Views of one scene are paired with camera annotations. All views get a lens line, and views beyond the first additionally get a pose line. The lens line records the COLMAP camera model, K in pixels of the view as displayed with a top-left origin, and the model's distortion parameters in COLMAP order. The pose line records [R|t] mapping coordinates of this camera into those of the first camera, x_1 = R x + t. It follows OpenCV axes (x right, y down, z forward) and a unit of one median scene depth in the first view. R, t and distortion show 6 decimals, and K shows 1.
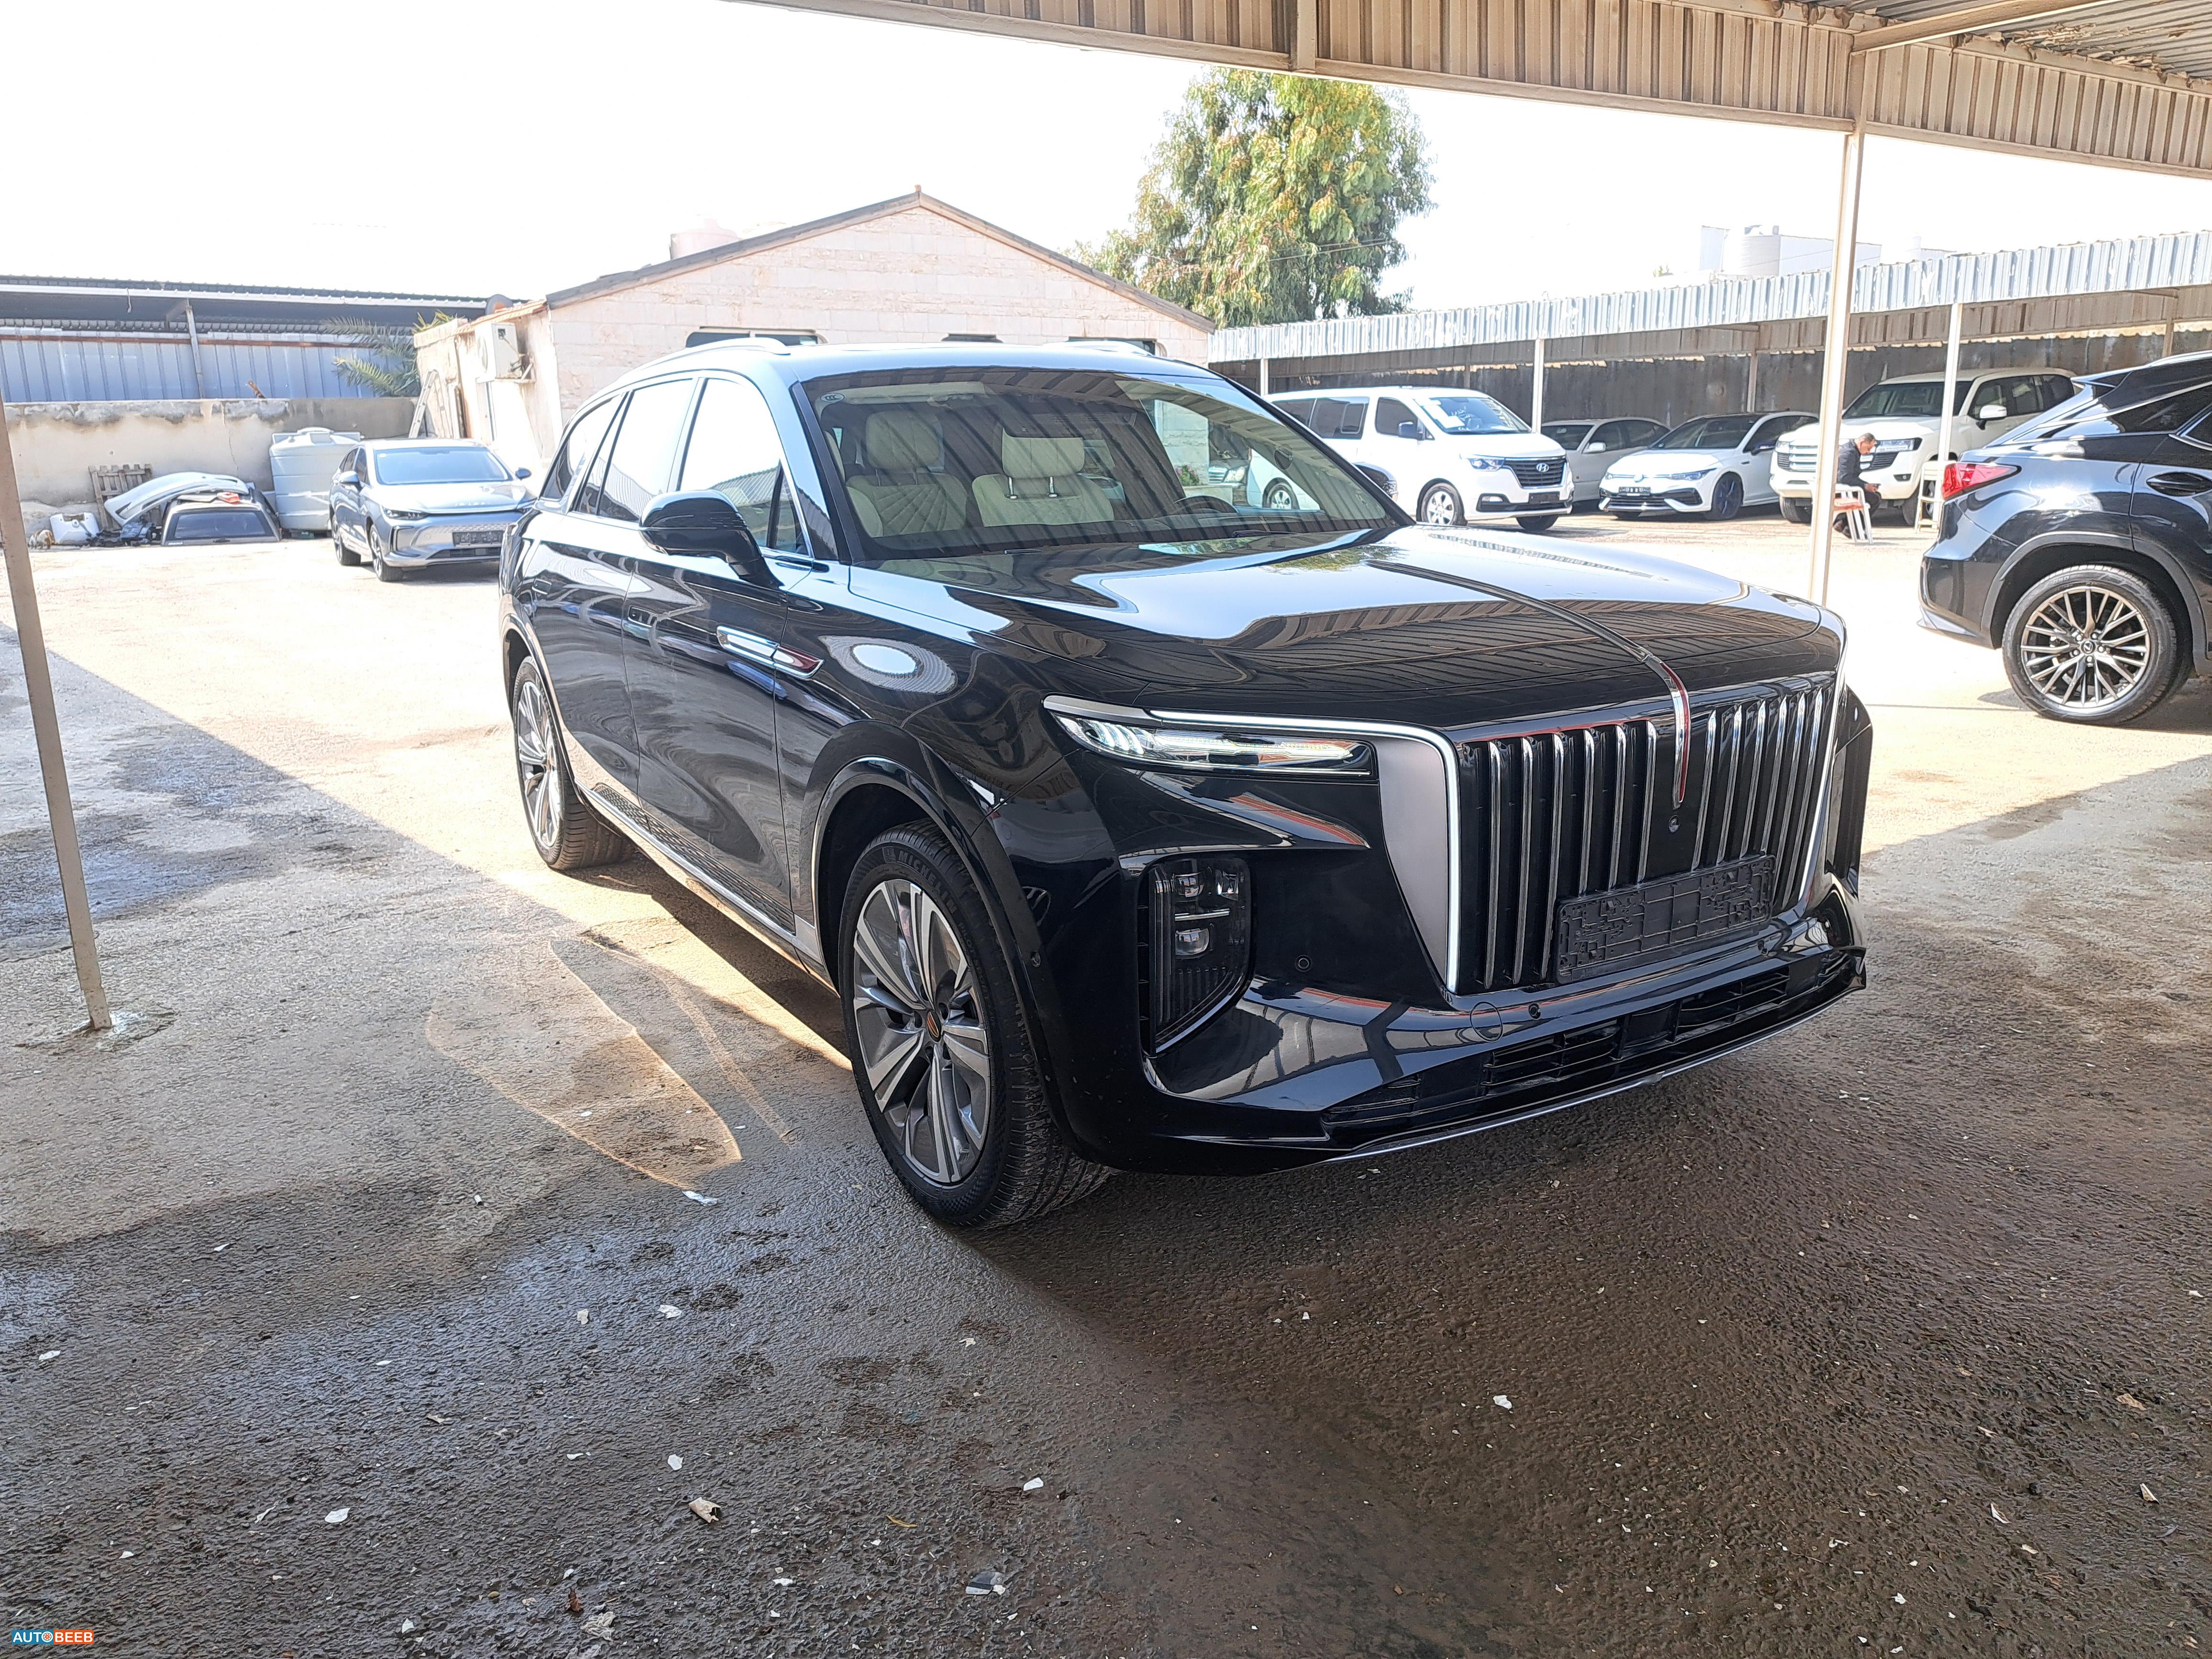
lens RADIAL K [[1599.1, 0, 1119.5], [0, 1599.1, 829.4], [0, 0, 1]] dist [0.009838, 0.000725]
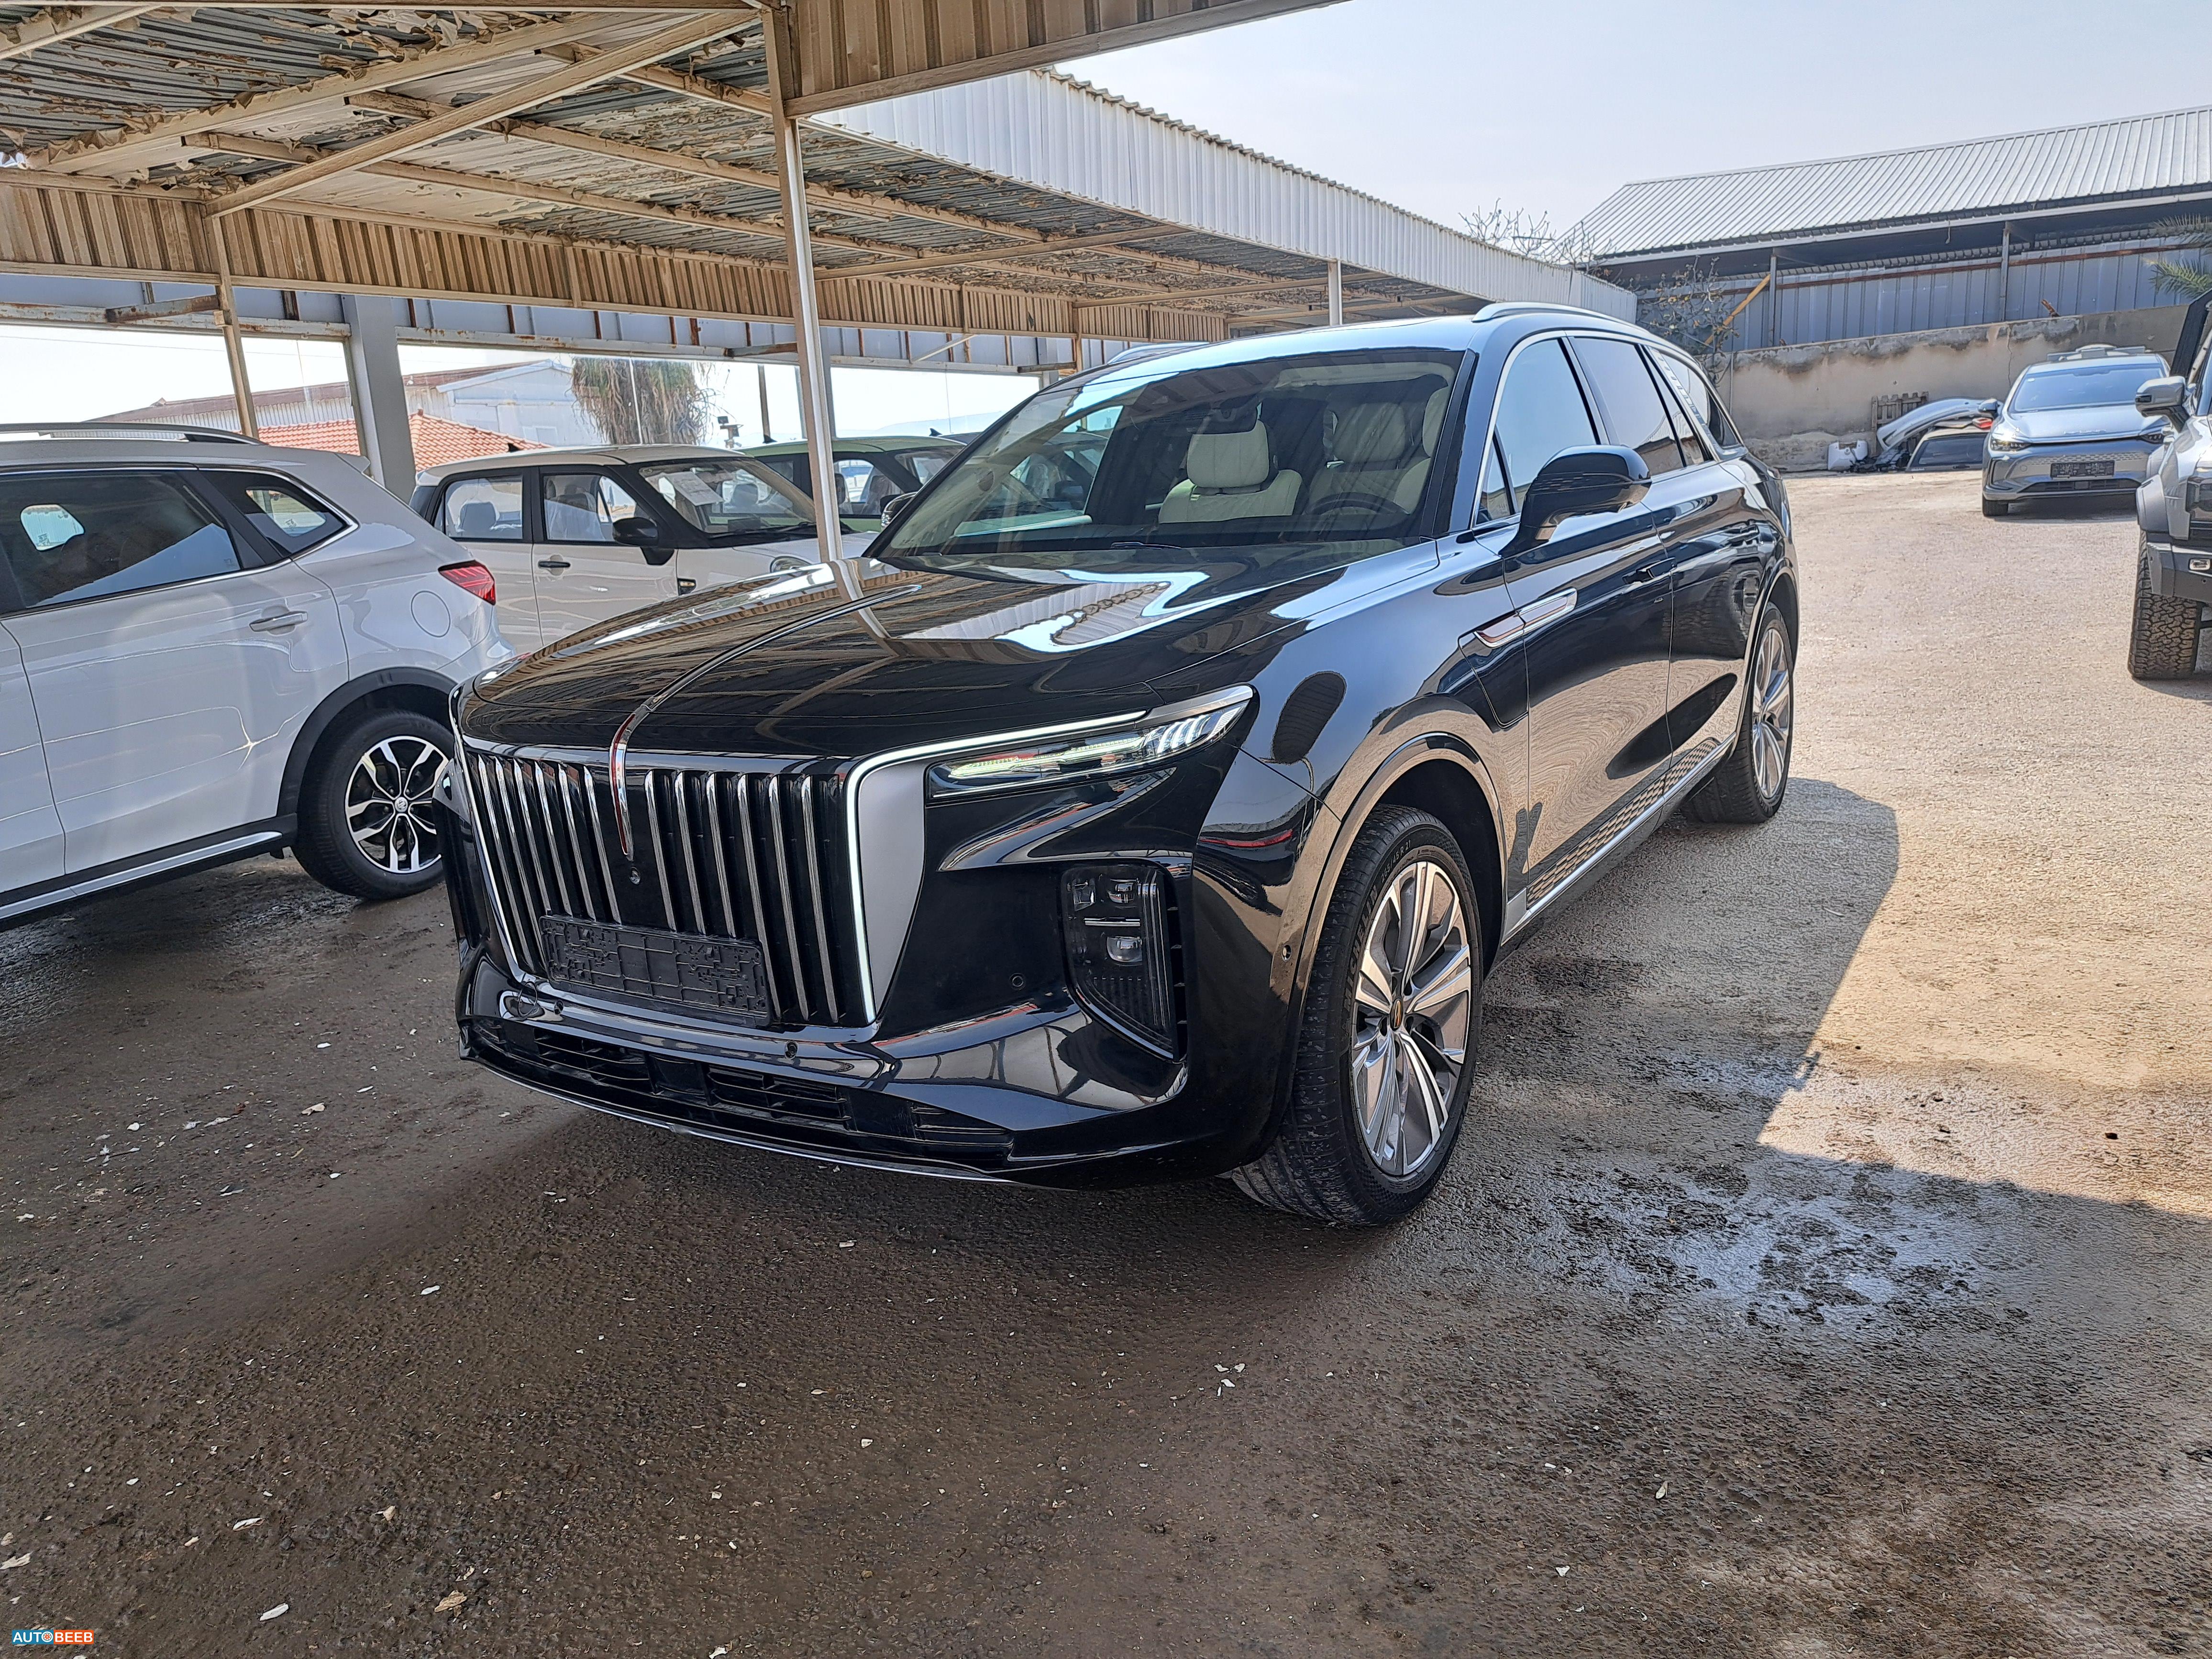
lens RADIAL K [[1599.1, 0, 1119.5], [0, 1599.1, 829.4], [0, 0, 1]] dist [0.009838, 0.000725]
pose [[0.426694, 0.202787, -0.881368, 0.149187], [-0.155270, 0.976494, 0.149503, -0.025230], [0.890968, 0.073058, 0.448151, 0.090222]]
